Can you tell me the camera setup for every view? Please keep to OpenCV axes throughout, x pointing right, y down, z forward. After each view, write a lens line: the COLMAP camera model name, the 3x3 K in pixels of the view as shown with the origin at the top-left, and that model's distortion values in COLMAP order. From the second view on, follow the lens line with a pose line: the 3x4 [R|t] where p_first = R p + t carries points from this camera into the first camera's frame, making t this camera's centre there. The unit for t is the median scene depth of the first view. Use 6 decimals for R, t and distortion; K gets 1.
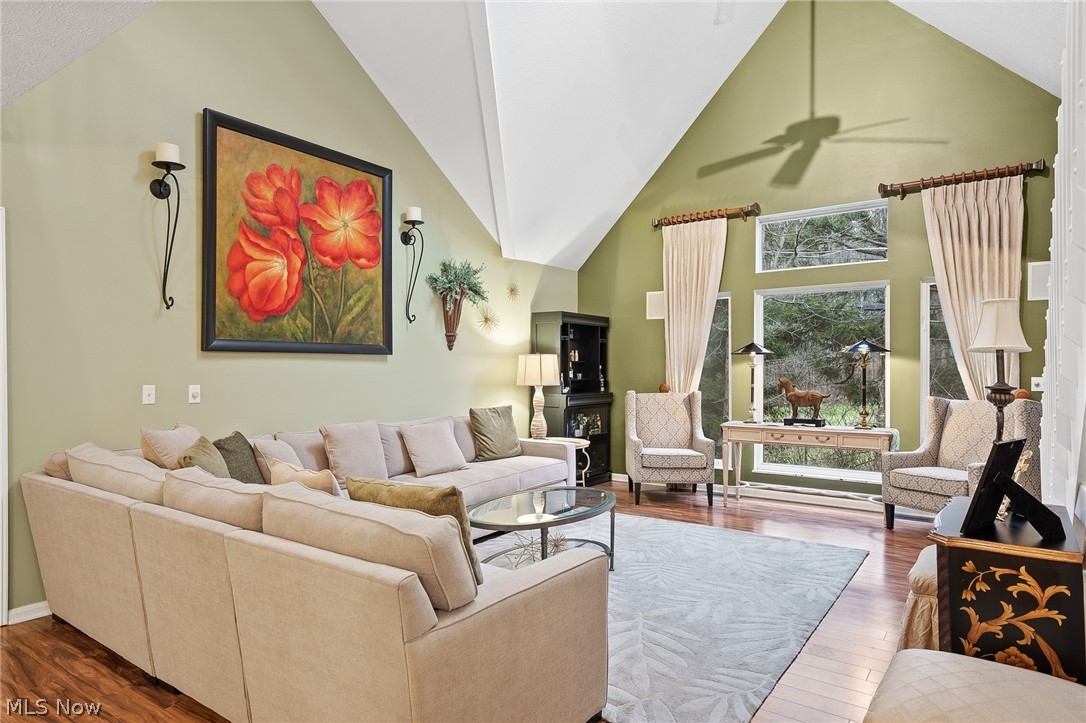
lens RADIAL K [[636.2, 0, 535.5], [0, 636.2, 370.7], [0, 0, 1]] dist [0.018433, -0.001840]
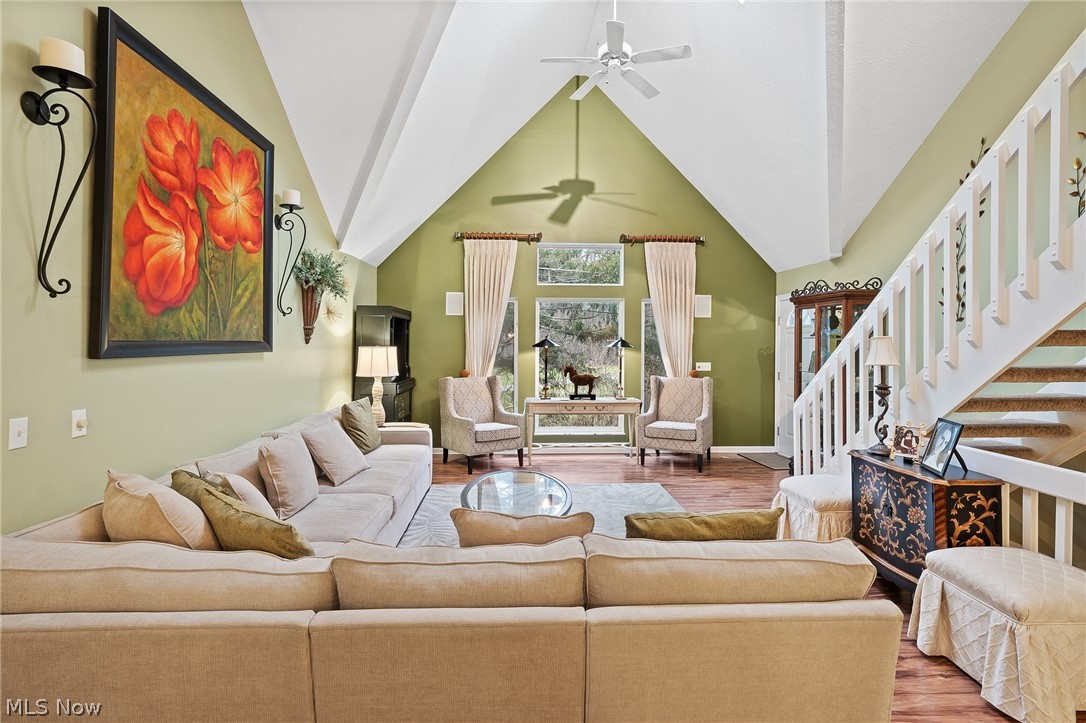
lens RADIAL K [[502.2, 0, 540.8], [0, 502.2, 343.8], [0, 0, 1]] dist [-0.005700, 0.001905]
pose [[0.782541, 0.002737, 0.622593, -0.391891], [-0.003123, 0.999995, -0.000471, -0.039363], [-0.622591, -0.001576, 0.782546, 0.231395]]
